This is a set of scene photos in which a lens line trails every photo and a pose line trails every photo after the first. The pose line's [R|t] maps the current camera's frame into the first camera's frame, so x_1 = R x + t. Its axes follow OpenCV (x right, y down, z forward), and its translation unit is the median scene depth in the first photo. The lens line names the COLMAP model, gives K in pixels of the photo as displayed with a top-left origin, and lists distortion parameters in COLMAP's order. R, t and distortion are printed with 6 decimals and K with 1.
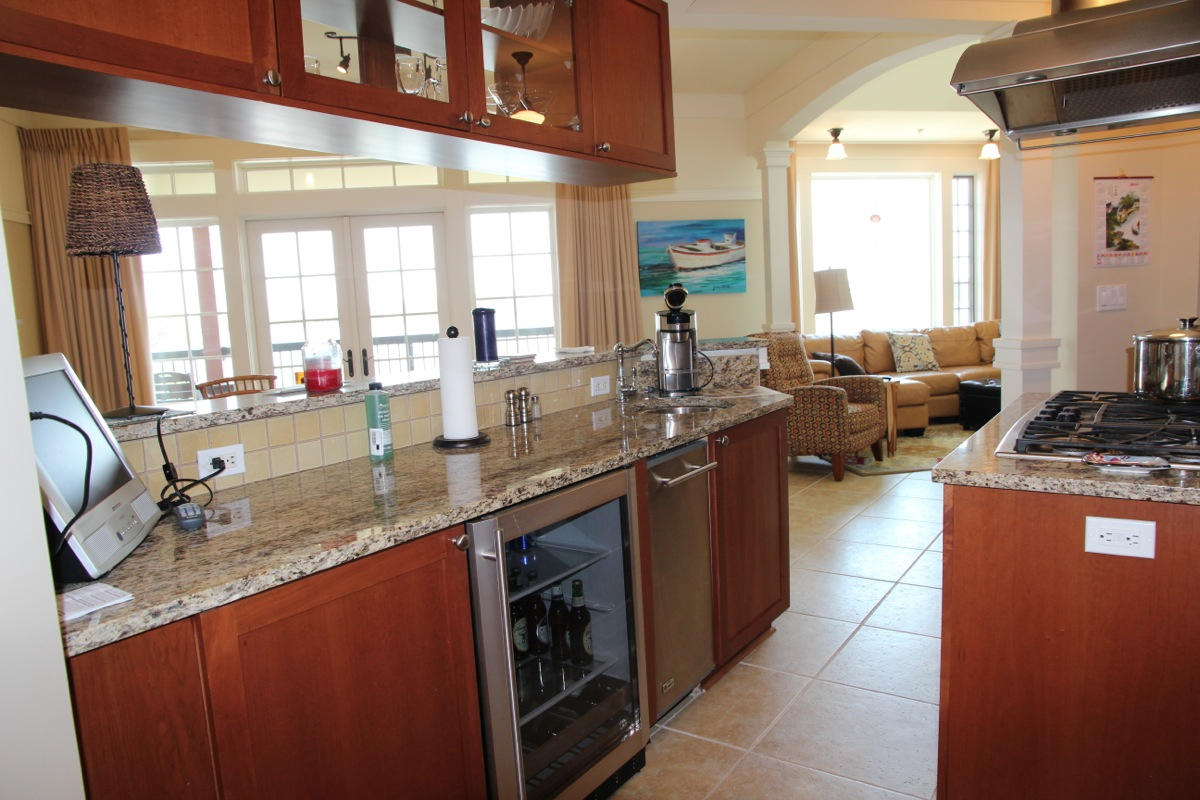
lens RADIAL K [[820.4, 0, 601.6], [0, 820.4, 399.8], [0, 0, 1]] dist [-0.113182, 0.070131]
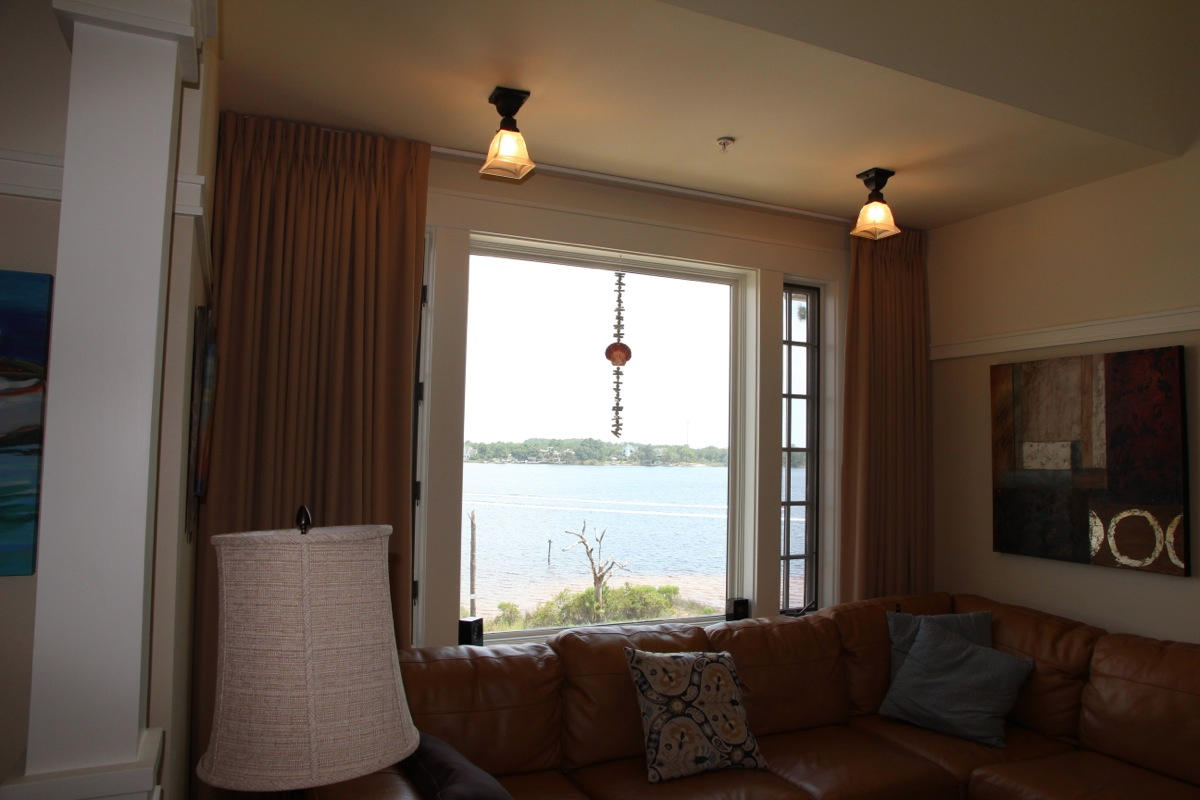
lens RADIAL K [[820.4, 0, 600.3], [0, 820.4, 400.9], [0, 0, 1]] dist [-0.113182, 0.070131]
pose [[0.965045, 0.083369, 0.248469, 0.241890], [-0.037708, 0.982361, -0.183155, -0.128319], [-0.259356, 0.167383, 0.951166, 0.638366]]
